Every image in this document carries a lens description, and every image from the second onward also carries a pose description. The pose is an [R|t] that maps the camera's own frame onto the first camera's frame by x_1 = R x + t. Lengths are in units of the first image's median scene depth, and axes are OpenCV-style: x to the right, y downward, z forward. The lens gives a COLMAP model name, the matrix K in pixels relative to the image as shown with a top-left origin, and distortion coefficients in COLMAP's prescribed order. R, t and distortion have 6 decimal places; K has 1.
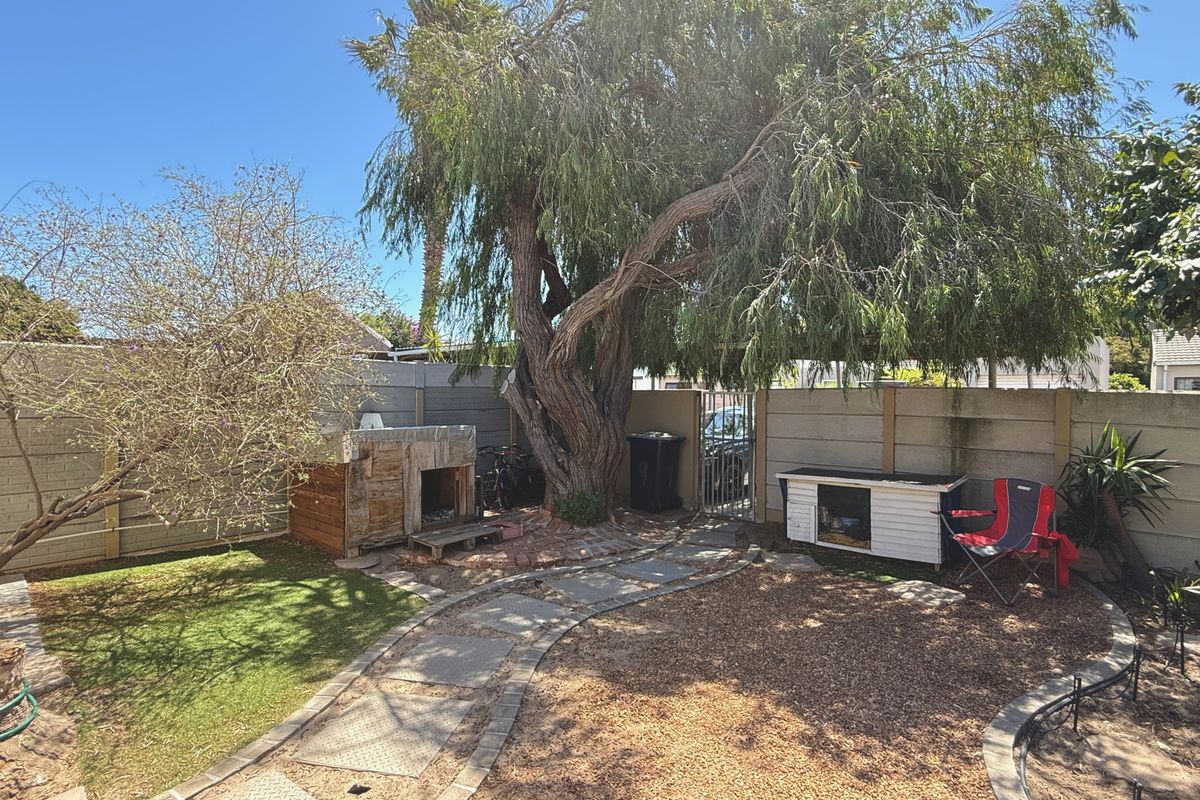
lens RADIAL K [[577.7, 0, 600.0], [0, 577.7, 400.0], [0, 0, 1]] dist [-0.000163, 0.000138]
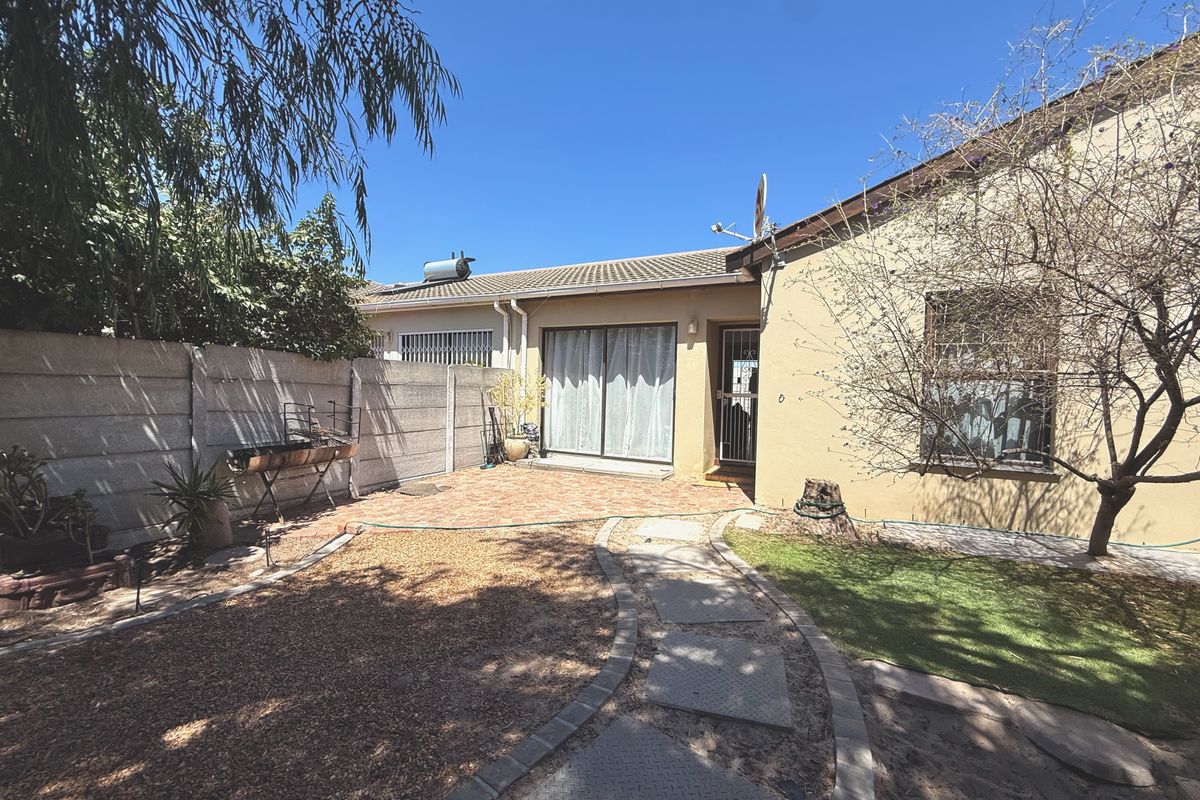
lens RADIAL K [[482.7, 0, 602.4], [0, 482.7, 399.4], [0, 0, 1]] dist [-0.000254, -0.000036]
pose [[-0.965087, -0.022900, -0.260925, 0.110970], [-0.031644, 0.999068, 0.029357, 0.053777], [0.260009, 0.036589, -0.964913, 1.358566]]
